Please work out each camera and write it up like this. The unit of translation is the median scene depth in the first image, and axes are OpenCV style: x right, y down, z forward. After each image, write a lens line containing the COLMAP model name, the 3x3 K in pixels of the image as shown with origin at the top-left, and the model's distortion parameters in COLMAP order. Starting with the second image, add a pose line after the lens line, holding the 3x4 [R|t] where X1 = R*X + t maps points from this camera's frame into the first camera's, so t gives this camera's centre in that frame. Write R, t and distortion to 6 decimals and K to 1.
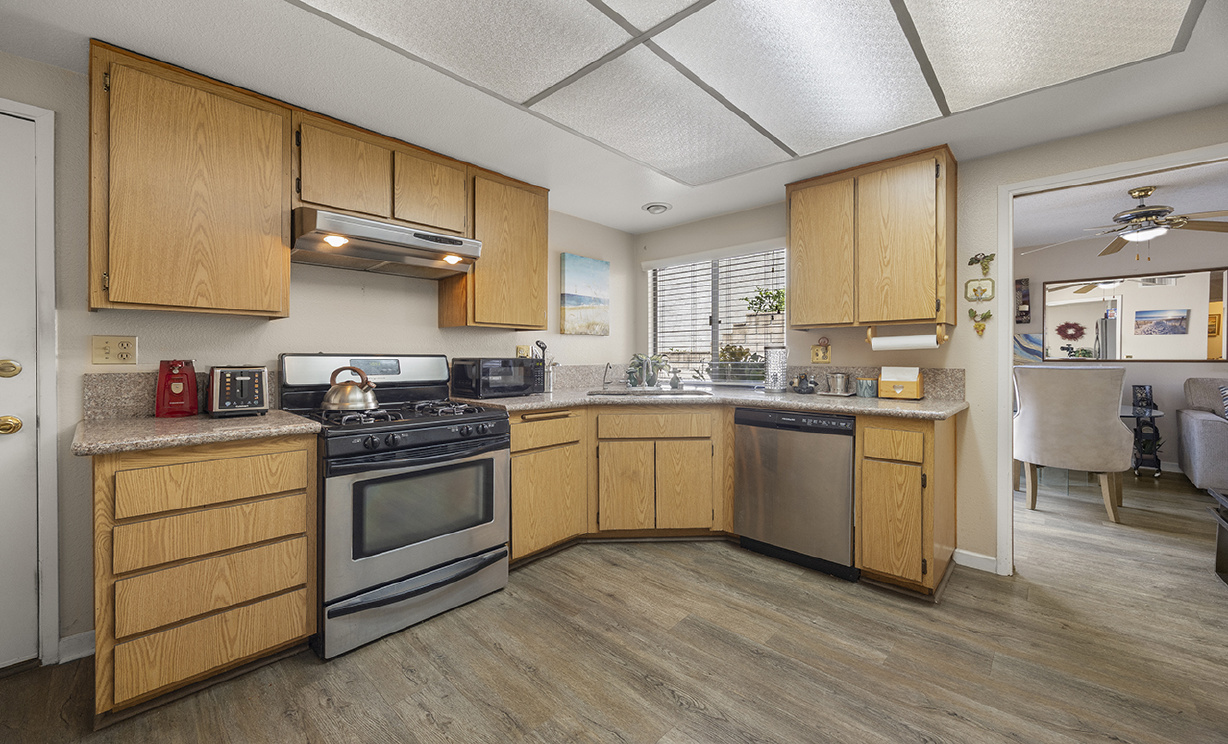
lens RADIAL K [[478.1, 0, 616.8], [0, 478.1, 362.8], [0, 0, 1]] dist [-0.000766, -0.000245]
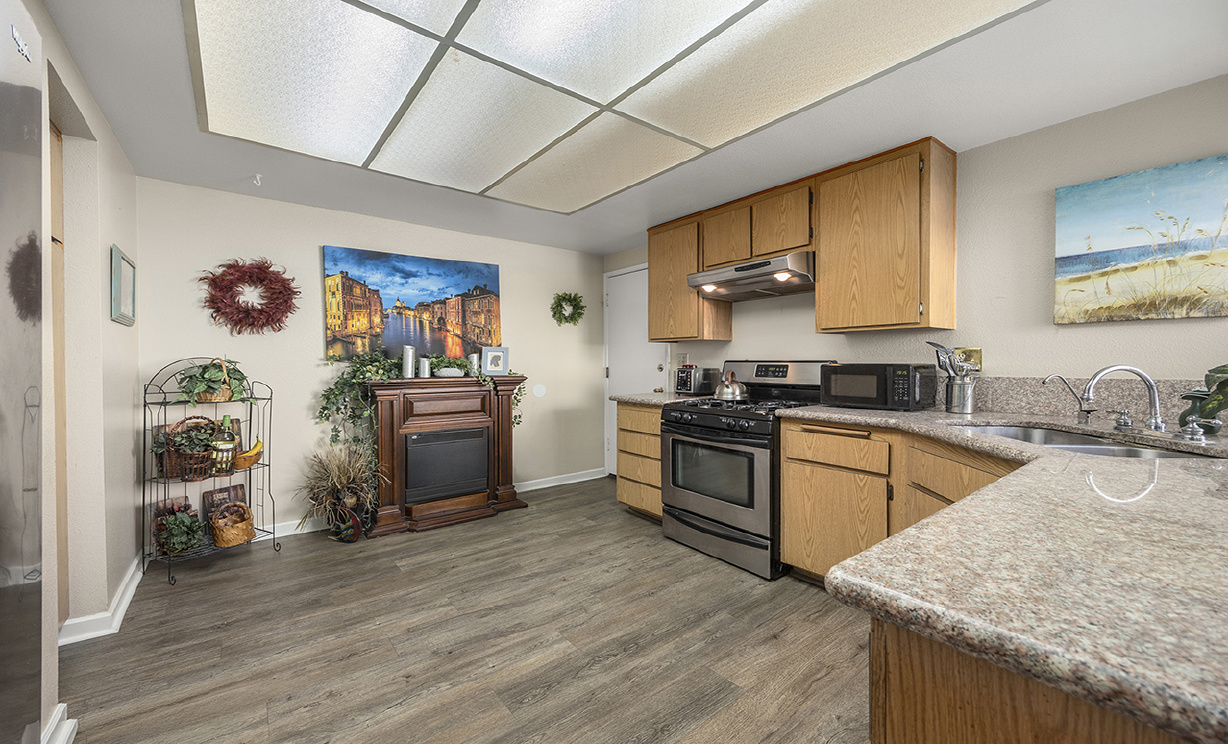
lens RADIAL K [[483.1, 0, 605.7], [0, 483.1, 368.4], [0, 0, 1]] dist [-0.000844, -0.000210]
pose [[-0.180789, 0.013964, -0.983423, 0.942714], [-0.008218, 0.999843, 0.015708, -0.015988], [0.983488, 0.010922, -0.180646, 0.885953]]
